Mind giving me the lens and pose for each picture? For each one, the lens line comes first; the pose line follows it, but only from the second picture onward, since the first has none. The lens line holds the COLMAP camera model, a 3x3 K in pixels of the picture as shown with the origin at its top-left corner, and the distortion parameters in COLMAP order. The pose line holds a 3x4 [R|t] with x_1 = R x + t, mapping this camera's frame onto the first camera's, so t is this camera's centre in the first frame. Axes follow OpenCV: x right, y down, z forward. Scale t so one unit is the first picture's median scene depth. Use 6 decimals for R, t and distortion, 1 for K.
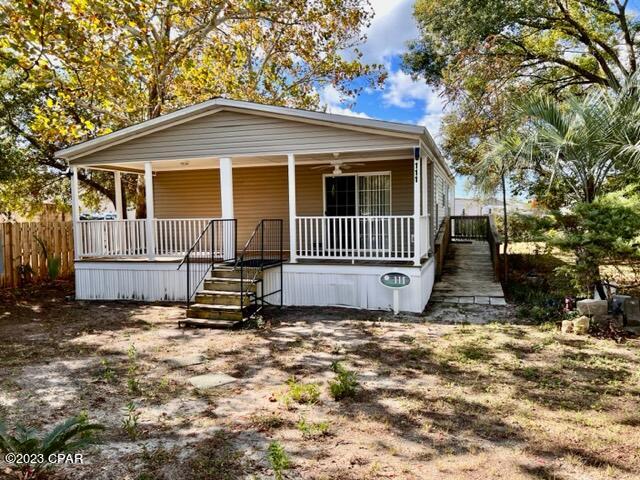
lens RADIAL K [[483.0, 0, 318.7], [0, 483.0, 241.5], [0, 0, 1]] dist [0.039530, -0.039698]
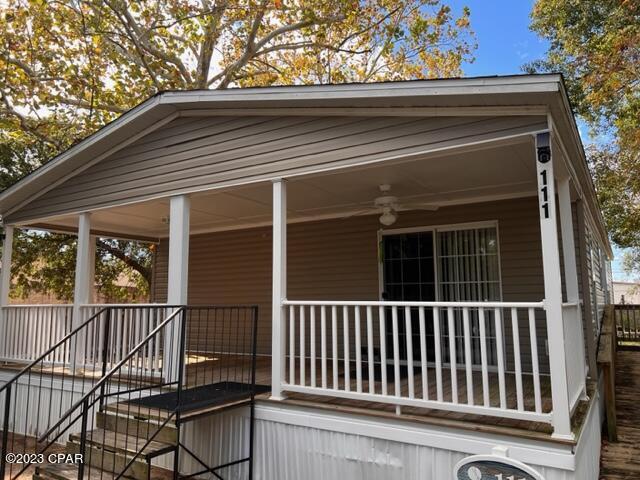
lens RADIAL K [[483.0, 0, 321.2], [0, 483.0, 237.7], [0, 0, 1]] dist [0.039530, -0.039698]
pose [[0.969731, -0.022251, -0.243159, 0.109003], [-0.022664, 0.983338, -0.180370, -0.027175], [0.243121, 0.180421, 0.953069, 0.526959]]
